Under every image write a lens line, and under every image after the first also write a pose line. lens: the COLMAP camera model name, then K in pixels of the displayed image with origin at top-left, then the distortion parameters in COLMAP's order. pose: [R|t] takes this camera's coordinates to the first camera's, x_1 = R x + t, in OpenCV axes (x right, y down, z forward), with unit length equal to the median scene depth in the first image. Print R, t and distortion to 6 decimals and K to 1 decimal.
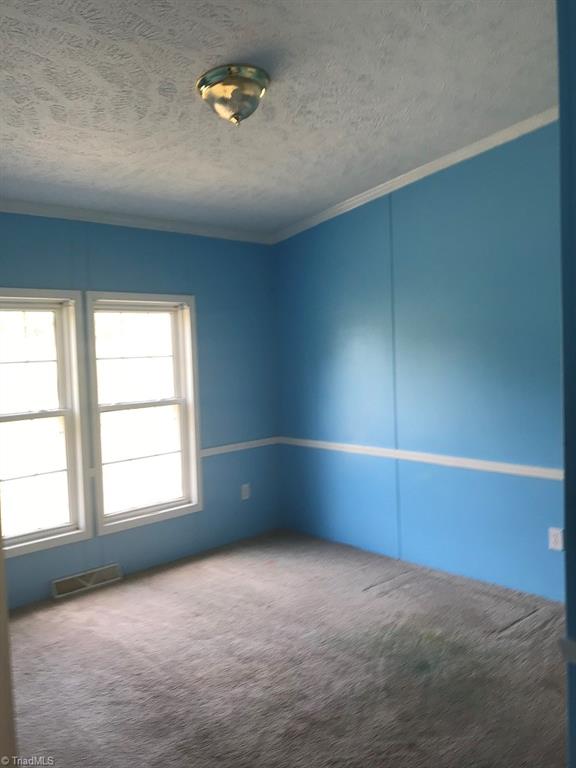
lens RADIAL K [[634.9, 0, 271.4], [0, 634.9, 392.4], [0, 0, 1]] dist [0.009322, -0.000725]
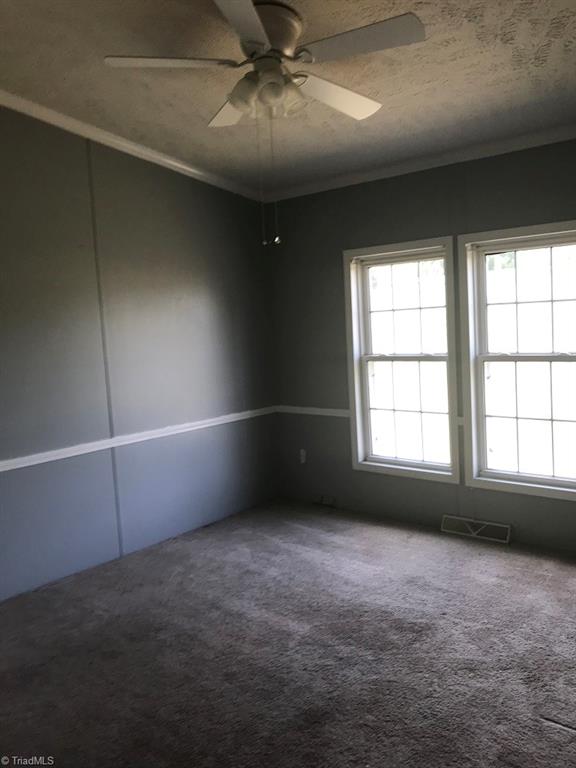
lens RADIAL K [[634.9, 0, 303.8], [0, 634.9, 362.2], [0, 0, 1]] dist [0.009322, -0.000725]
pose [[0.159310, 0.107374, -0.981372, 0.630709], [-0.010294, 0.994194, 0.107105, -0.067299], [0.987175, -0.006961, 0.159491, 0.598512]]
